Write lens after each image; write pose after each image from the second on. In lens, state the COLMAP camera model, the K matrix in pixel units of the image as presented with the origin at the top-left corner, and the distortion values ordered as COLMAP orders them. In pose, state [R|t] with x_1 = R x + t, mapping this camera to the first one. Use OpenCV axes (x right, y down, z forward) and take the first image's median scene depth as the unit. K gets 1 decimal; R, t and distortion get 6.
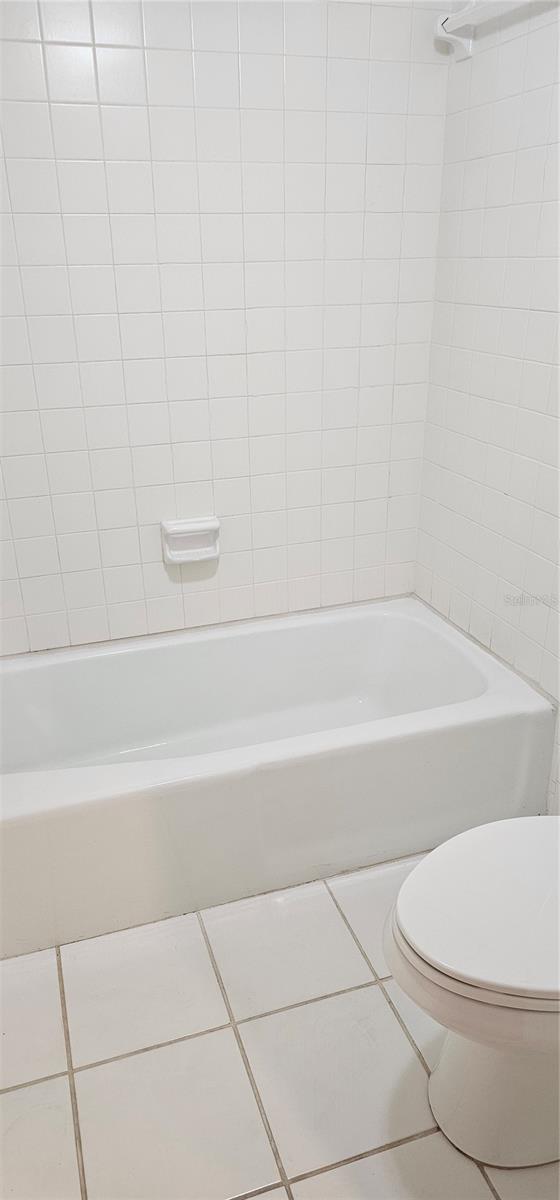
lens RADIAL K [[805.1, 0, 279.1], [0, 805.1, 598.8], [0, 0, 1]] dist [0.046969, -0.039713]
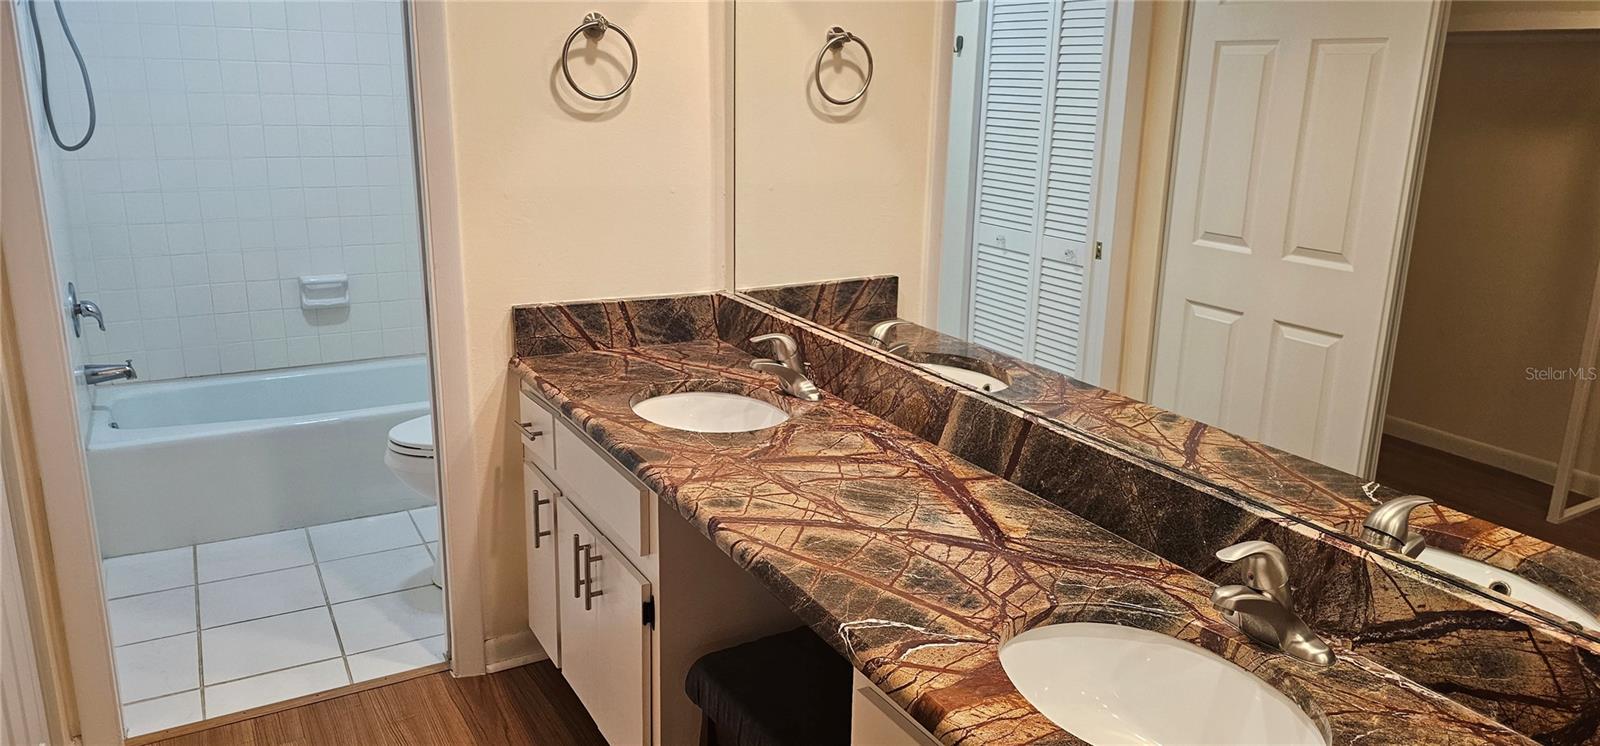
lens RADIAL K [[1073.4, 0, 798.1], [0, 1073.4, 371.2], [0, 0, 1]] dist [0.046969, -0.039713]
pose [[0.982705, -0.027937, 0.183057, 0.312645], [0.052040, 0.990379, -0.128222, 0.314333], [-0.177714, 0.135531, 0.974705, -0.789988]]
